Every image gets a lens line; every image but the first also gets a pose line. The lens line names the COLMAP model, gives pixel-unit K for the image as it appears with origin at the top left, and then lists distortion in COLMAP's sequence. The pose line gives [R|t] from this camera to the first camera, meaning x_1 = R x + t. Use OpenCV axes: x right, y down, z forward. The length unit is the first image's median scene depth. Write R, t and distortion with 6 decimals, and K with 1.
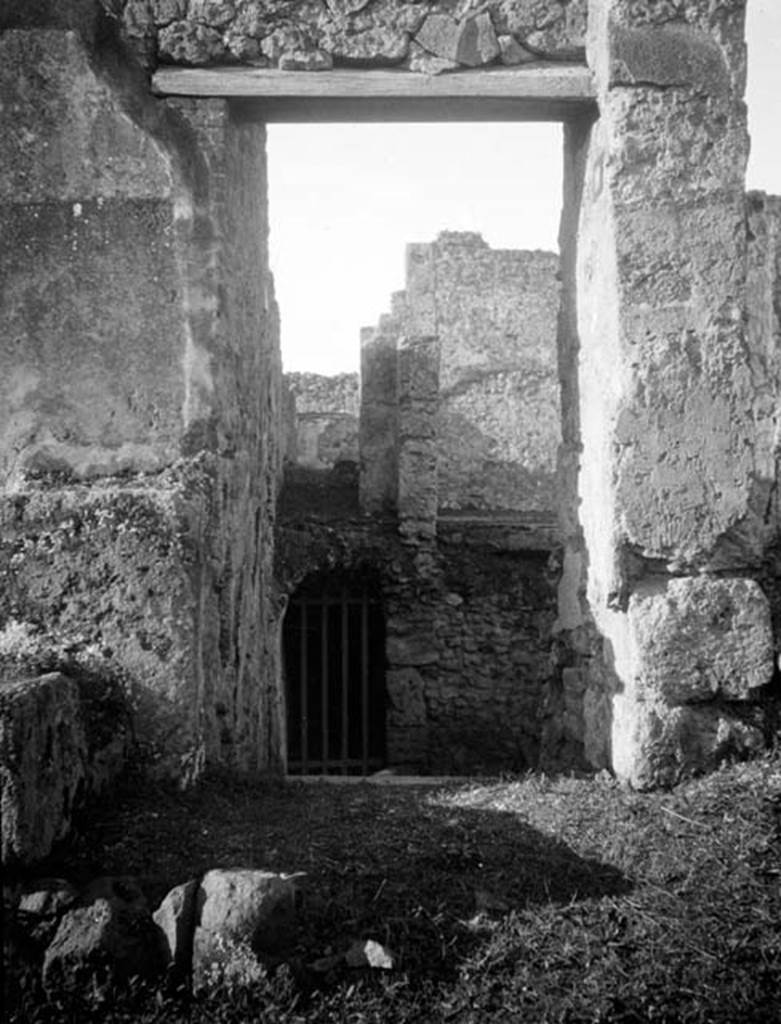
lens RADIAL K [[1276.0, 0, 428.0], [0, 1276.0, 509.5], [0, 0, 1]] dist [0.183541, -0.735132]
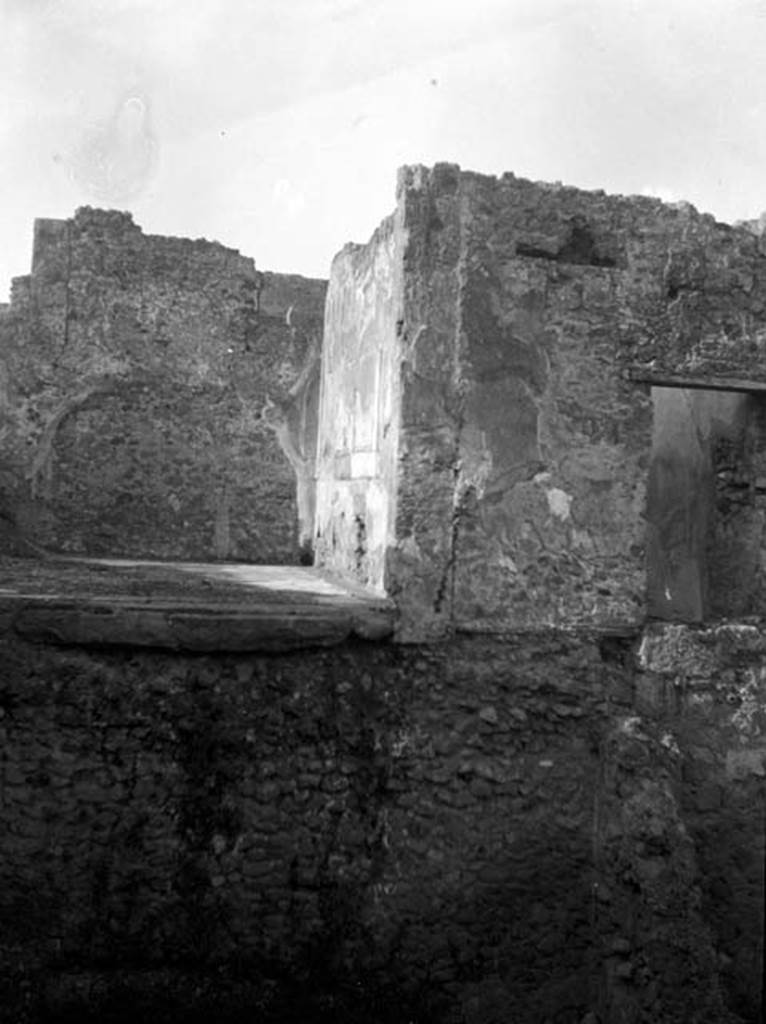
lens RADIAL K [[834.8, 0, 383.0], [0, 834.8, 512.0], [0, 0, 1]] dist [-0.005132, -0.002444]
pose [[0.991735, 0.041738, 0.121324, 0.163362], [-0.047469, 0.997871, 0.044734, -0.064311], [-0.119199, -0.050123, 0.991604, 0.504841]]
